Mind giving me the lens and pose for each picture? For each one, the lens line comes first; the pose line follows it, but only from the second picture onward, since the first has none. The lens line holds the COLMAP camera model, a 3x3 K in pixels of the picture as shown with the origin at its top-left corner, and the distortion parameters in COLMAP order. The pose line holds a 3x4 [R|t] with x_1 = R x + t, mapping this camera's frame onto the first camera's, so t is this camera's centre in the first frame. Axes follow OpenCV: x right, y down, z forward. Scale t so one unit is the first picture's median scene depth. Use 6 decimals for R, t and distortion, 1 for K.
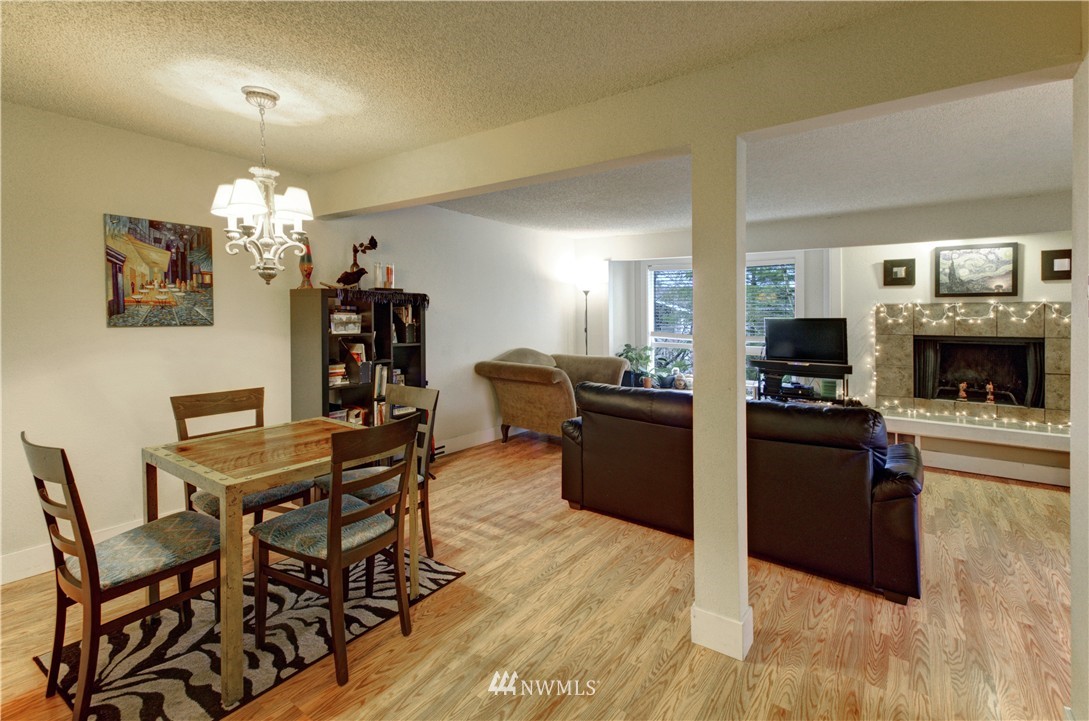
lens RADIAL K [[497.2, 0, 562.5], [0, 497.2, 328.4], [0, 0, 1]] dist [0.028410, -0.002861]
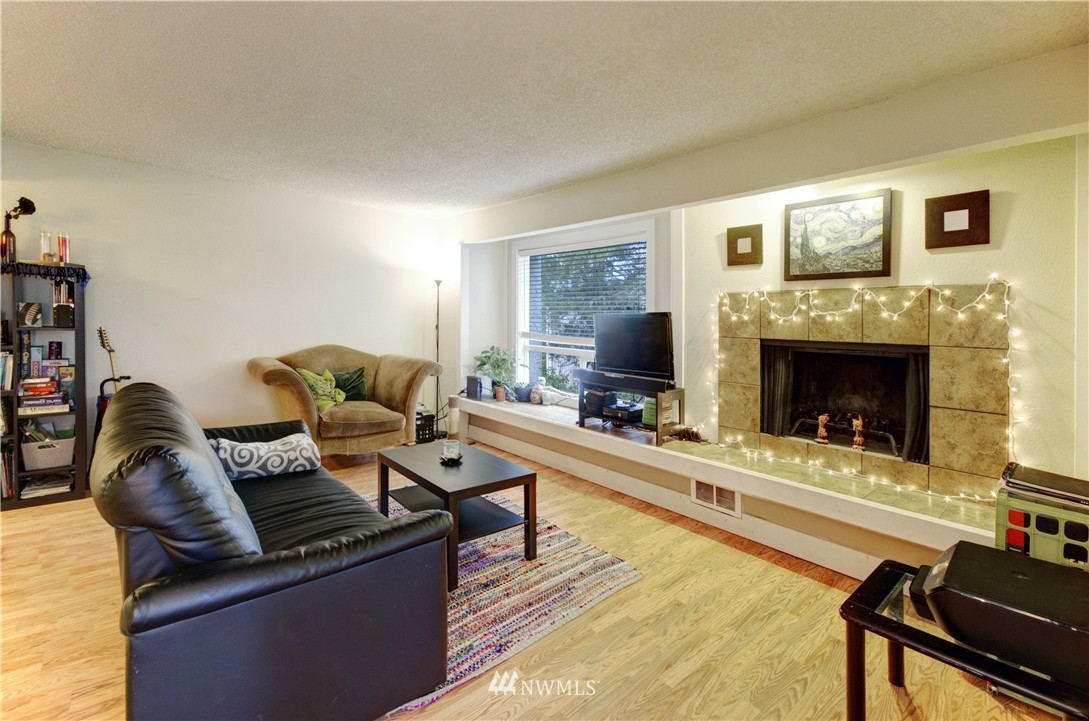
lens RADIAL K [[497.2, 0, 588.1], [0, 497.2, 333.3], [0, 0, 1]] dist [0.028410, -0.002861]
pose [[0.977907, 0.025484, -0.207480, 0.631636], [-0.028334, 0.999540, -0.010775, 0.020001], [0.207110, 0.016416, 0.978180, 0.316226]]
